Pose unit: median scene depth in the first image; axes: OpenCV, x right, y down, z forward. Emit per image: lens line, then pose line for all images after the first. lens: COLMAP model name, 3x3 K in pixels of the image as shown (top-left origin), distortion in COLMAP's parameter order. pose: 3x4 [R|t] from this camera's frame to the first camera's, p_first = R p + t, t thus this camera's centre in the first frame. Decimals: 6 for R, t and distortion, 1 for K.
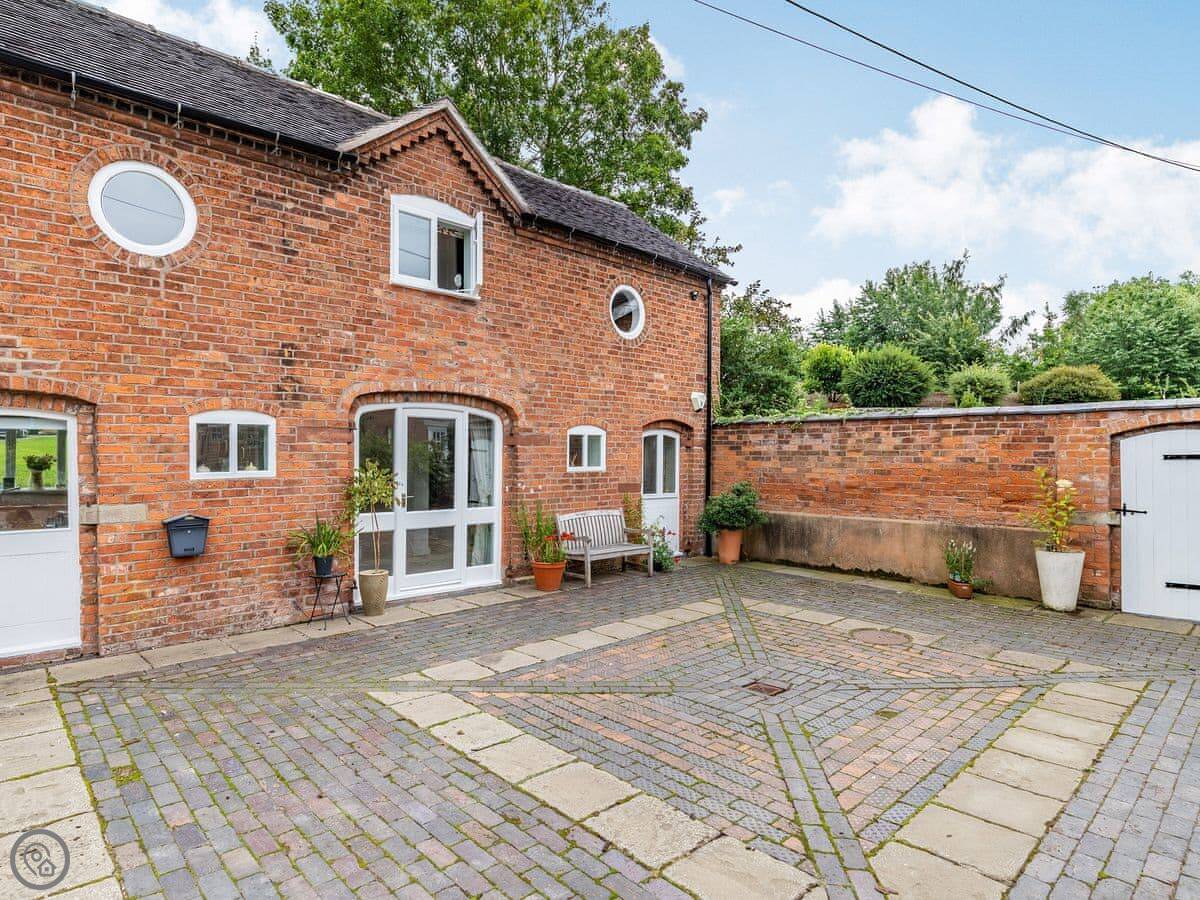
lens RADIAL K [[620.0, 0, 593.2], [0, 620.0, 456.8], [0, 0, 1]] dist [0.004374, -0.000854]
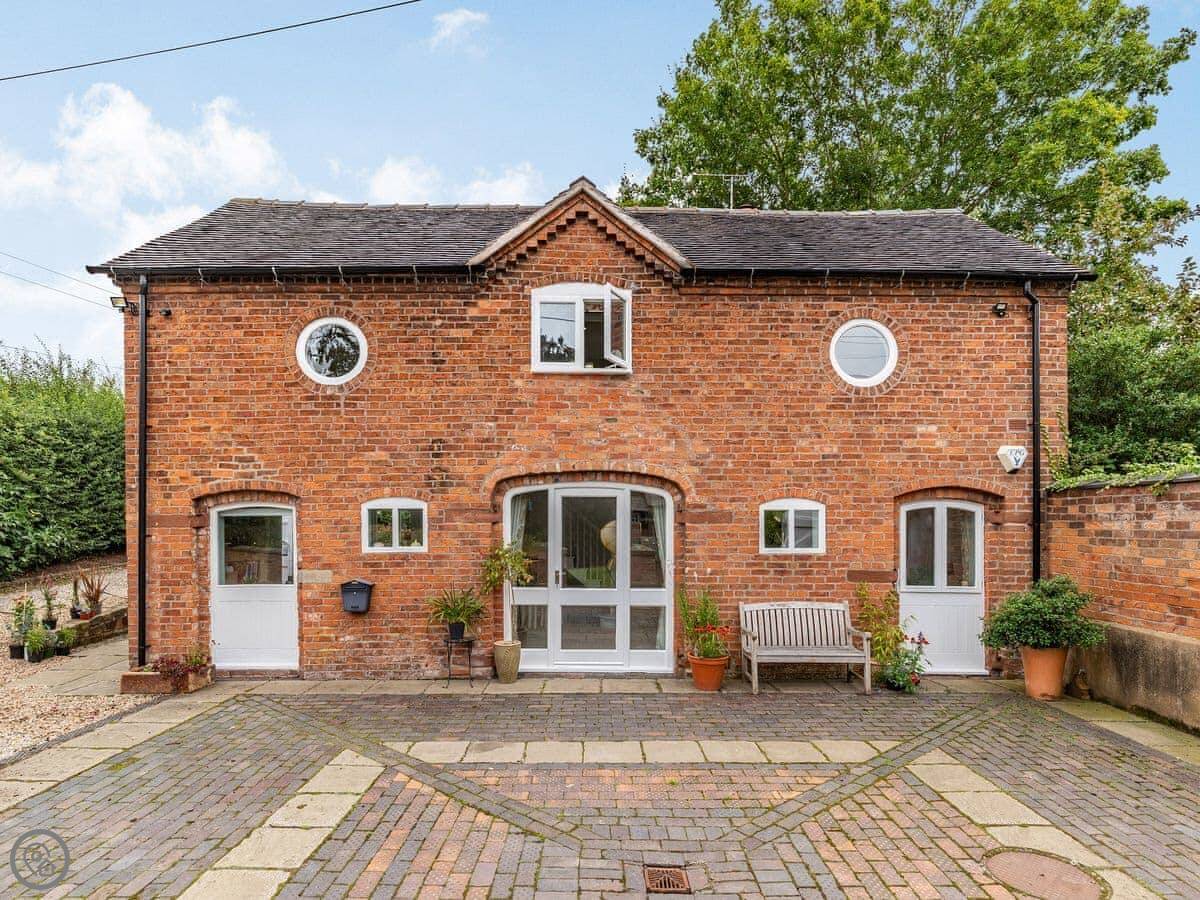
lens RADIAL K [[617.3, 0, 601.2], [0, 617.3, 516.5], [0, 0, 1]] dist [0.010185, -0.000317]
pose [[0.763913, -0.006497, -0.645286, 0.451014], [-0.005103, 0.999857, -0.016108, -0.016293], [0.645299, 0.015598, 0.763771, 0.274761]]
